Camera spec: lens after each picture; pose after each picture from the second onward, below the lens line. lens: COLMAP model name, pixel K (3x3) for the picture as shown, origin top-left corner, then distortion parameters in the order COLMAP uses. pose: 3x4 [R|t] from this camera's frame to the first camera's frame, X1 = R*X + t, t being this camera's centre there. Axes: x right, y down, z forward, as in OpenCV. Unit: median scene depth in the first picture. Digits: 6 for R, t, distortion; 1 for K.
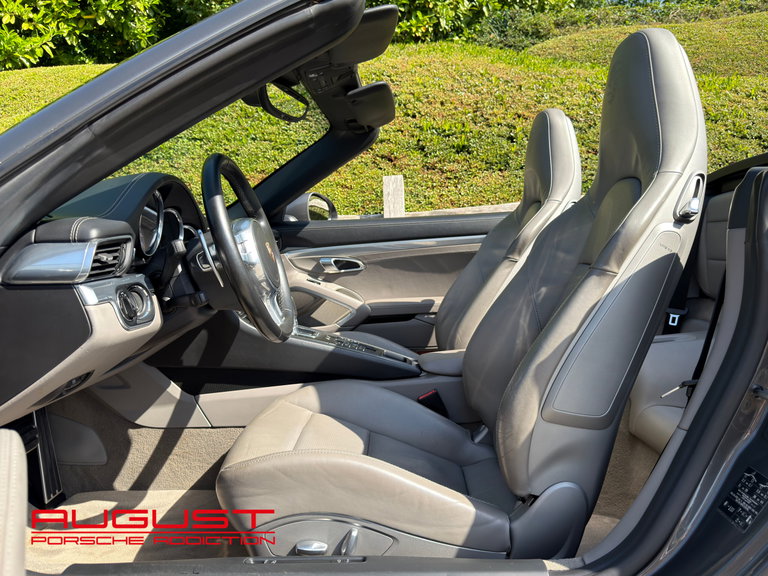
lens RADIAL K [[605.2, 0, 376.8], [0, 605.2, 283.1], [0, 0, 1]] dist [0.028661, -0.025554]
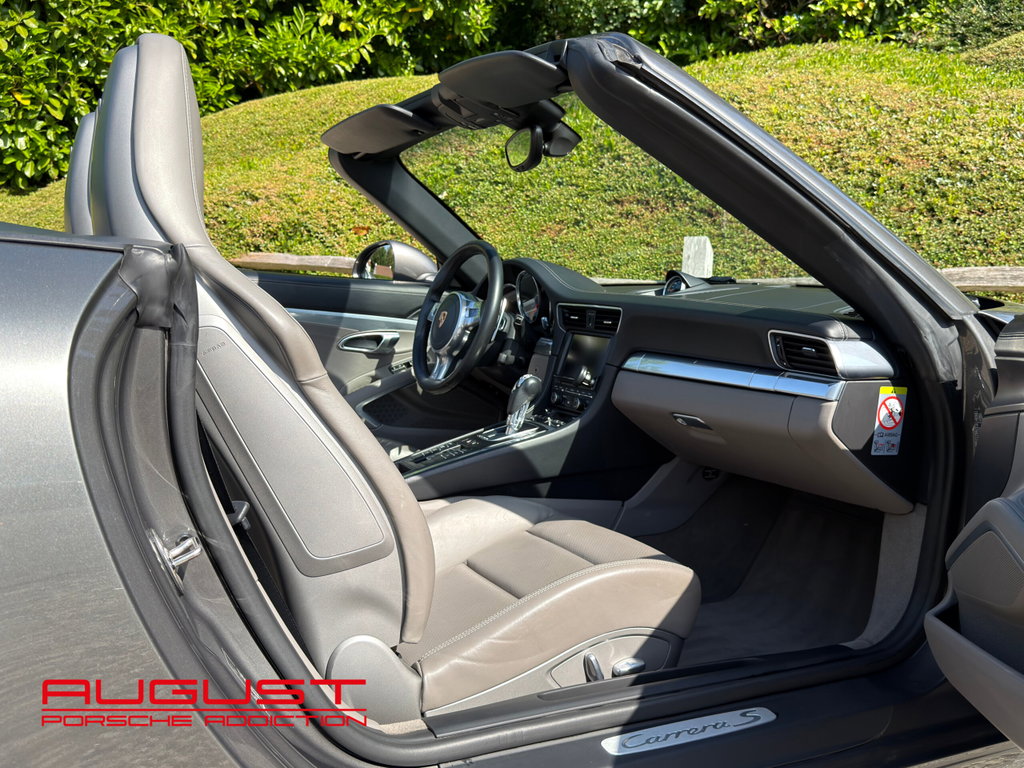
lens RADIAL K [[956.3, 0, 531.5], [0, 956.3, 388.9], [0, 0, 1]] dist [0.005912, 0.000000]
pose [[0.949189, 0.090079, -0.301540, 0.210179], [-0.083312, 0.995900, 0.035255, 0.012342], [0.303479, -0.008342, 0.952802, -0.339748]]
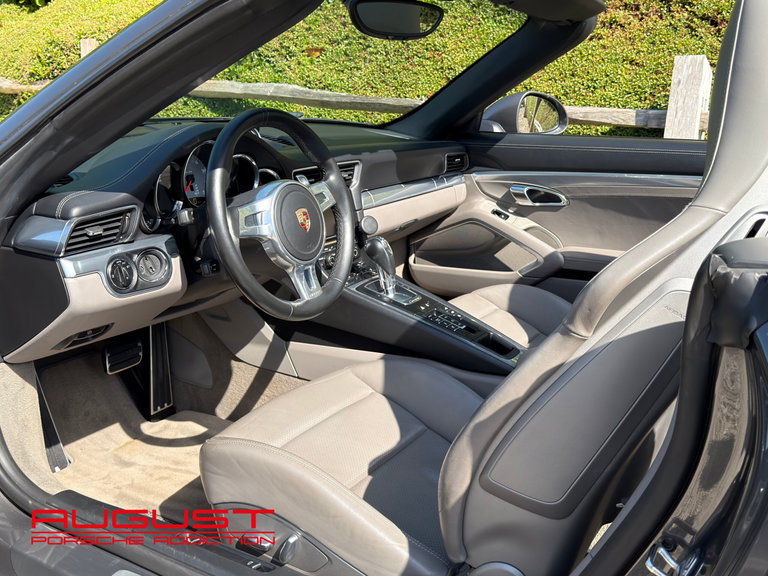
lens RADIAL K [[804.9, 0, 371.6], [0, 804.9, 273.6], [0, 0, 1]] dist [0.113991, 0.000000]
pose [[0.858550, 0.162408, -0.486329, 0.186941], [-0.077676, 0.978760, 0.189726, -0.076409], [0.506813, -0.125113, 0.852929, 0.003277]]
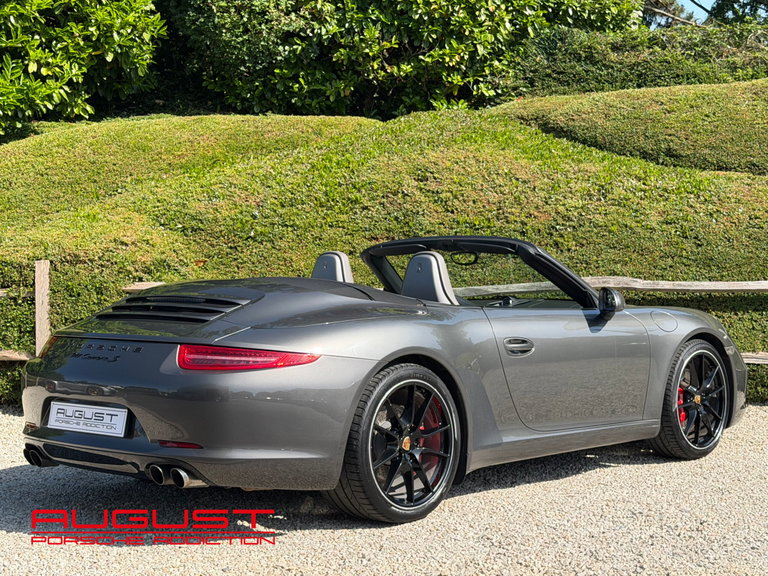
lens RADIAL K [[1345.8, 0, 382.0], [0, 1345.8, 287.6], [0, 0, 1]] dist [0.168109, 0.000000]
pose [[0.999416, 0.016730, 0.029803, -0.198960], [-0.014737, 0.997718, -0.065890, 0.097065], [-0.030837, 0.065412, 0.997382, -2.148805]]
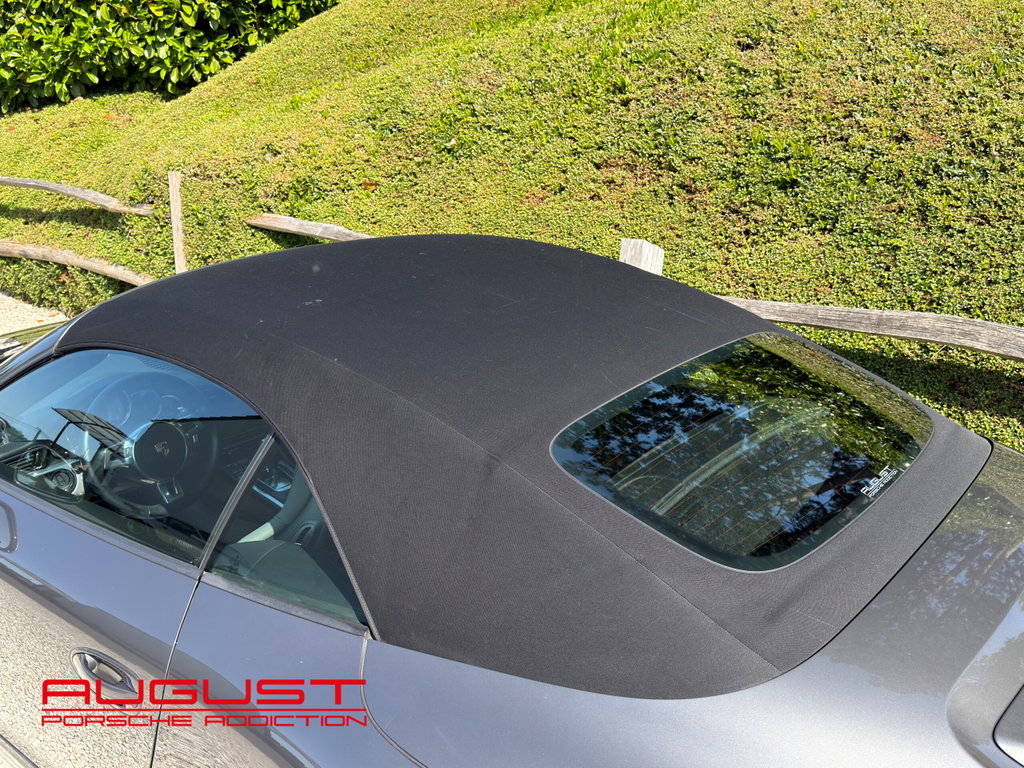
lens RADIAL K [[947.7, 0, 515.6], [0, 947.7, 387.7], [0, 0, 1]] dist [0.028656, 0.000000]
pose [[0.795234, 0.223224, -0.563715, 0.576667], [-0.070076, 0.957366, 0.280248, -0.296821], [0.602240, -0.183359, 0.776973, -0.054389]]
